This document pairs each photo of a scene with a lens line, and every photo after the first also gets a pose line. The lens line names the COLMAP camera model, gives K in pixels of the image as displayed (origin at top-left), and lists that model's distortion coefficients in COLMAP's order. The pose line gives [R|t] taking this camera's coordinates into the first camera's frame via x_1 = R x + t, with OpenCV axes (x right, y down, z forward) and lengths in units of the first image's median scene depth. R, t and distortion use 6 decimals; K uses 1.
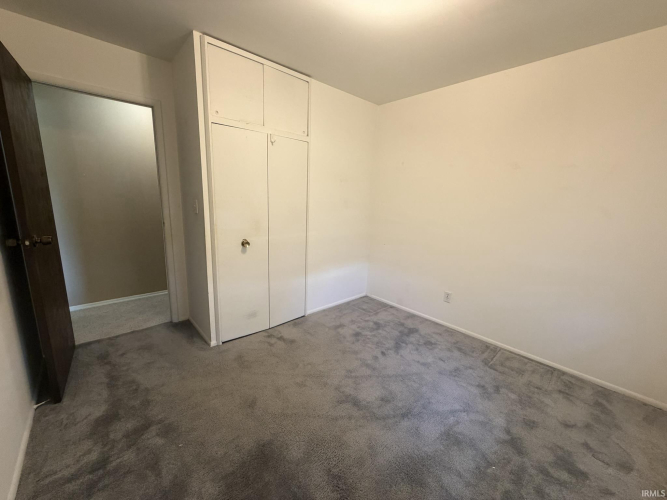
lens RADIAL K [[268.1, 0, 331.9], [0, 268.1, 250.9], [0, 0, 1]] dist [0.000283, -0.000355]
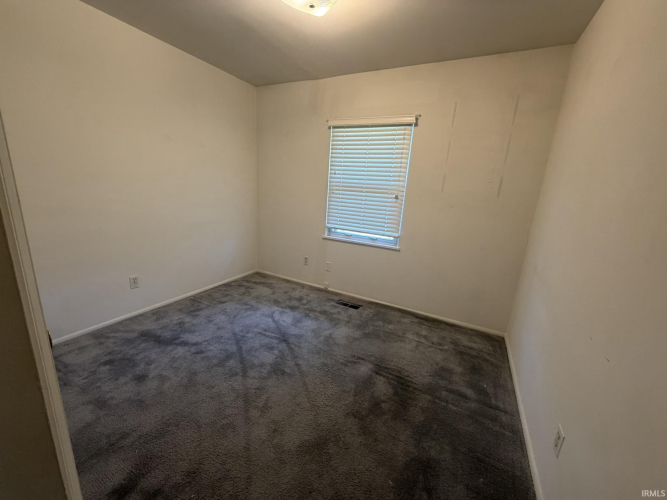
lens RADIAL K [[268.1, 0, 331.9], [0, 268.1, 250.0], [0, 0, 1]] dist [0.000283, -0.000355]
pose [[-0.366779, -0.271866, 0.889698, -0.736723], [0.099747, 0.939342, 0.328157, -0.197570], [-0.924945, 0.209106, -0.317413, 0.901194]]
